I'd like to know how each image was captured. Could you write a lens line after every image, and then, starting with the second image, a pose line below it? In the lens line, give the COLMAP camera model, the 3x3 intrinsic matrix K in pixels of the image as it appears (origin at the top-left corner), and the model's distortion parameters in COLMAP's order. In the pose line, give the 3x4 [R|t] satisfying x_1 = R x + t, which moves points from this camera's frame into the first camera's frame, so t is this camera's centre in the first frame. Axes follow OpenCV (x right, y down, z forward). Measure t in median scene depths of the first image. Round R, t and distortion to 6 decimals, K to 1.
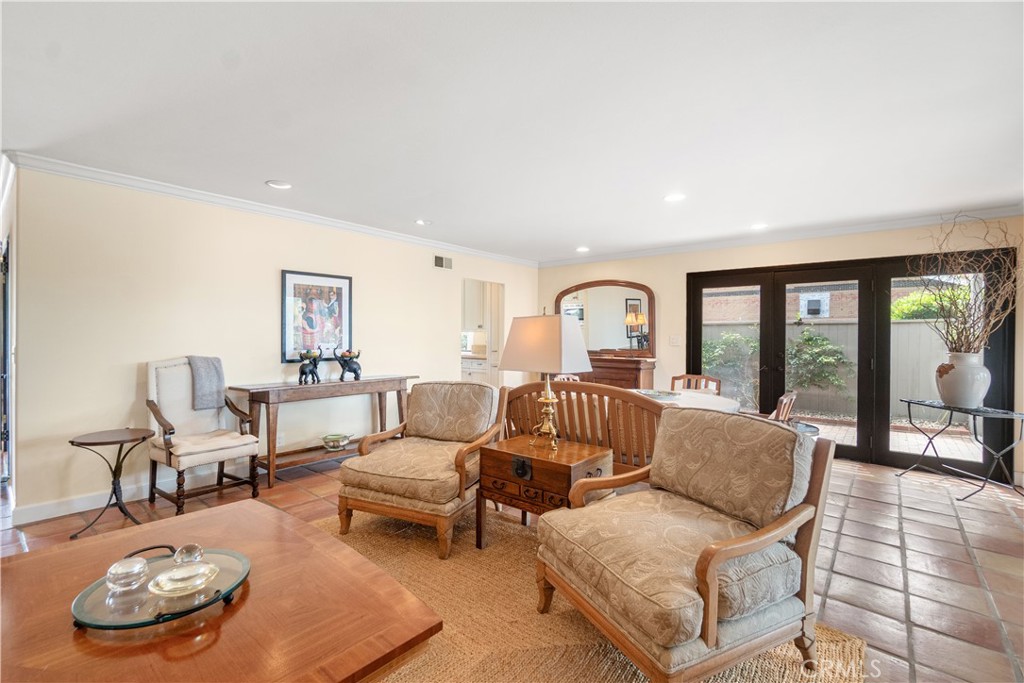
lens RADIAL K [[453.2, 0, 503.1], [0, 453.2, 339.0], [0, 0, 1]] dist [-0.001370, 0.000589]
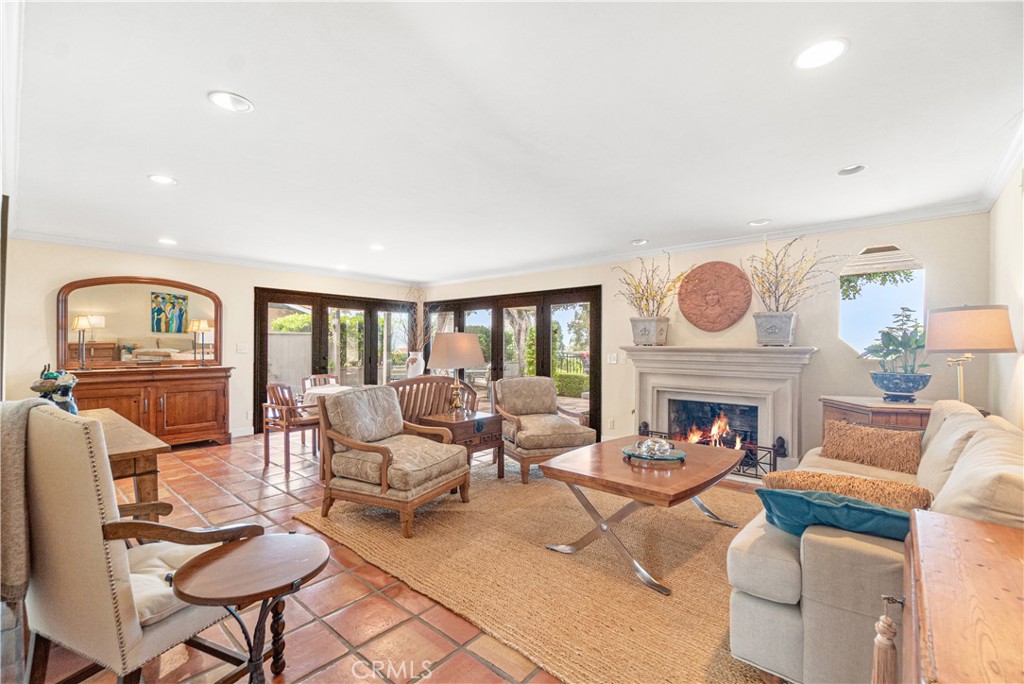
lens RADIAL K [[453.2, 0, 503.1], [0, 453.2, 339.5], [0, 0, 1]] dist [-0.001370, 0.000589]
pose [[0.003797, 0.008037, 0.999960, -0.826518], [0.005862, 0.999950, -0.008059, -0.006089], [-0.999976, 0.005893, 0.003749, 0.470533]]
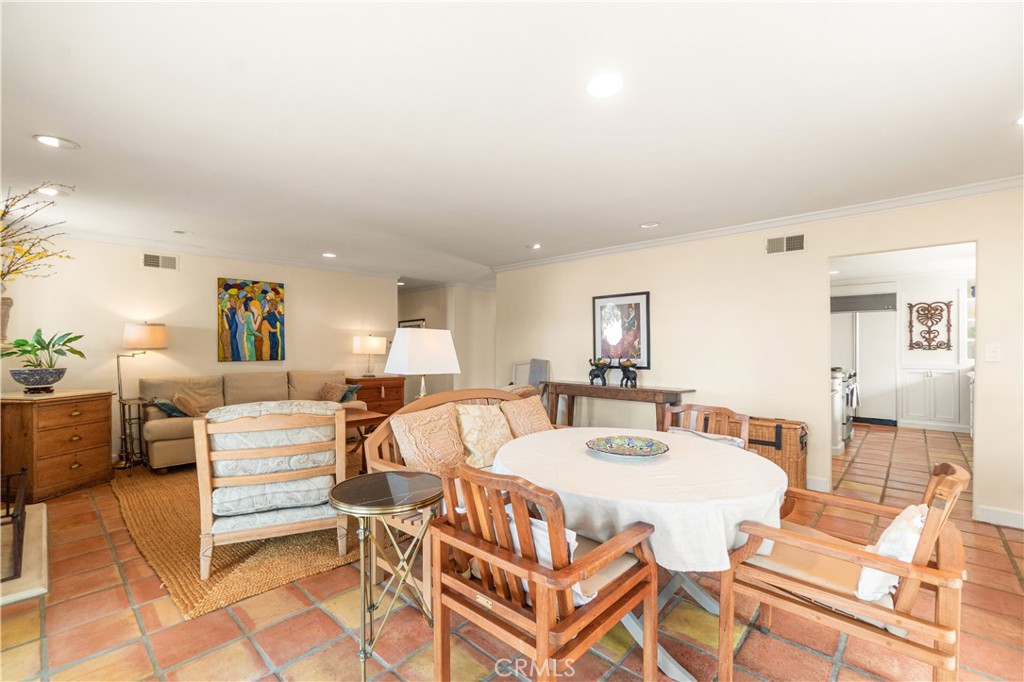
lens RADIAL K [[444.4, 0, 506.5], [0, 444.4, 347.2], [0, 0, 1]] dist [-0.032047, -0.000046]
pose [[-0.024852, -0.006407, -0.999671, 0.737021], [-0.009194, 0.999939, -0.006181, 0.003504], [0.999649, 0.009037, -0.024909, 0.715789]]
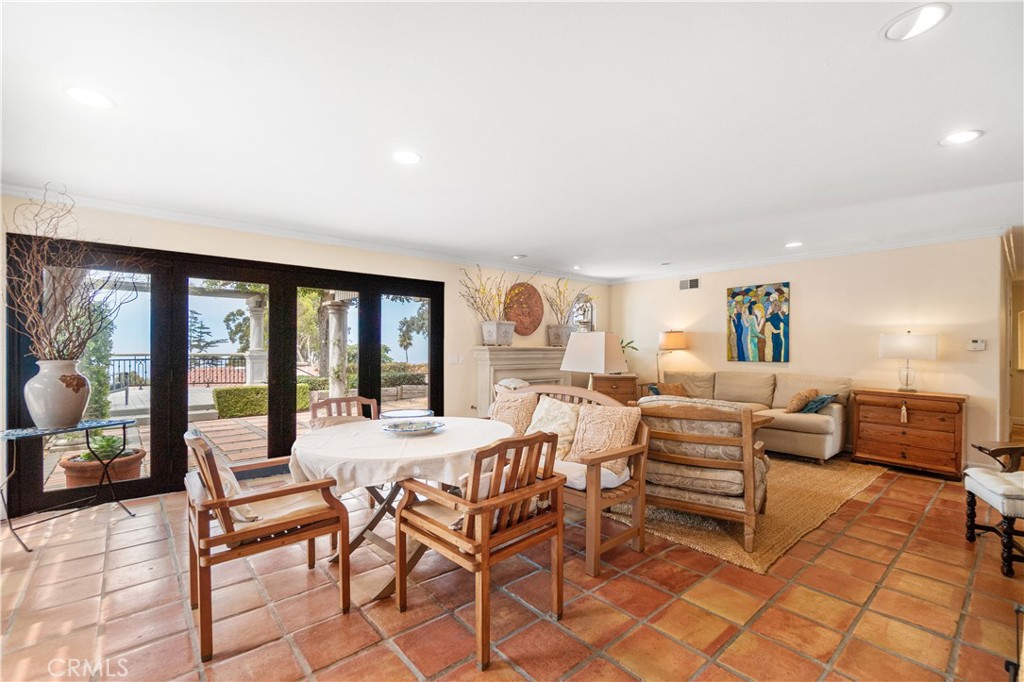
lens RADIAL K [[444.4, 0, 506.5], [0, 444.4, 347.2], [0, 0, 1]] dist [-0.032047, -0.000046]
pose [[-0.989857, -0.010203, 0.141699, 0.086232], [-0.009059, 0.999921, 0.008719, -0.005836], [-0.141777, 0.007347, -0.989871, 1.340731]]
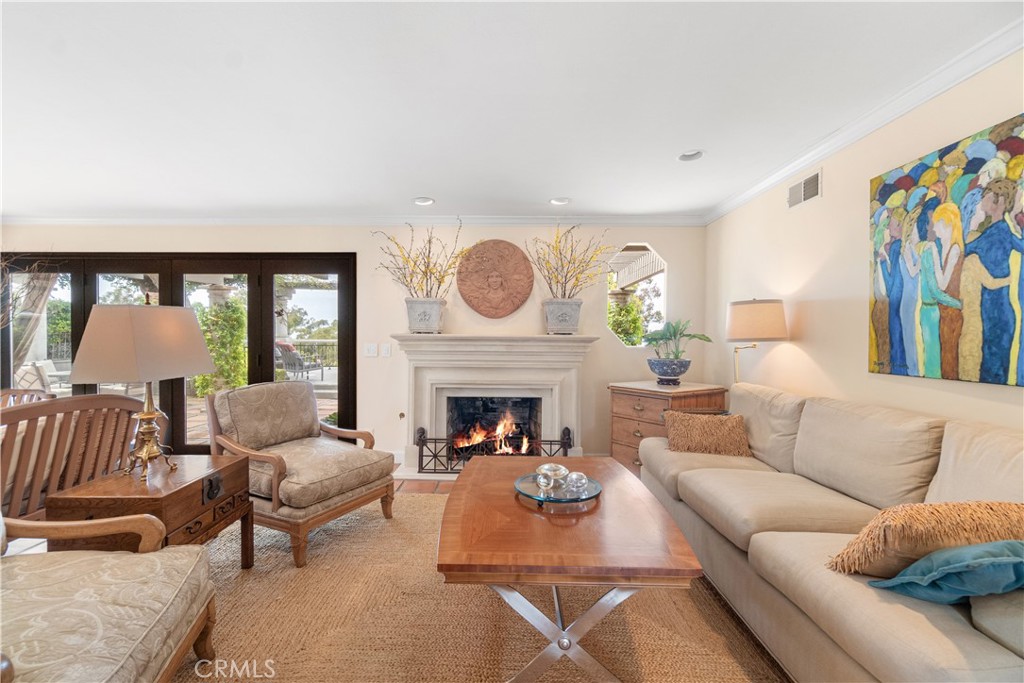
lens RADIAL K [[453.2, 0, 503.1], [0, 453.2, 339.0], [0, 0, 1]] dist [-0.001370, 0.000589]
pose [[-0.654102, -0.016987, 0.756216, -0.498116], [-0.002081, 0.999784, 0.020659, -0.006022], [-0.756404, 0.011940, -0.653996, 0.590325]]
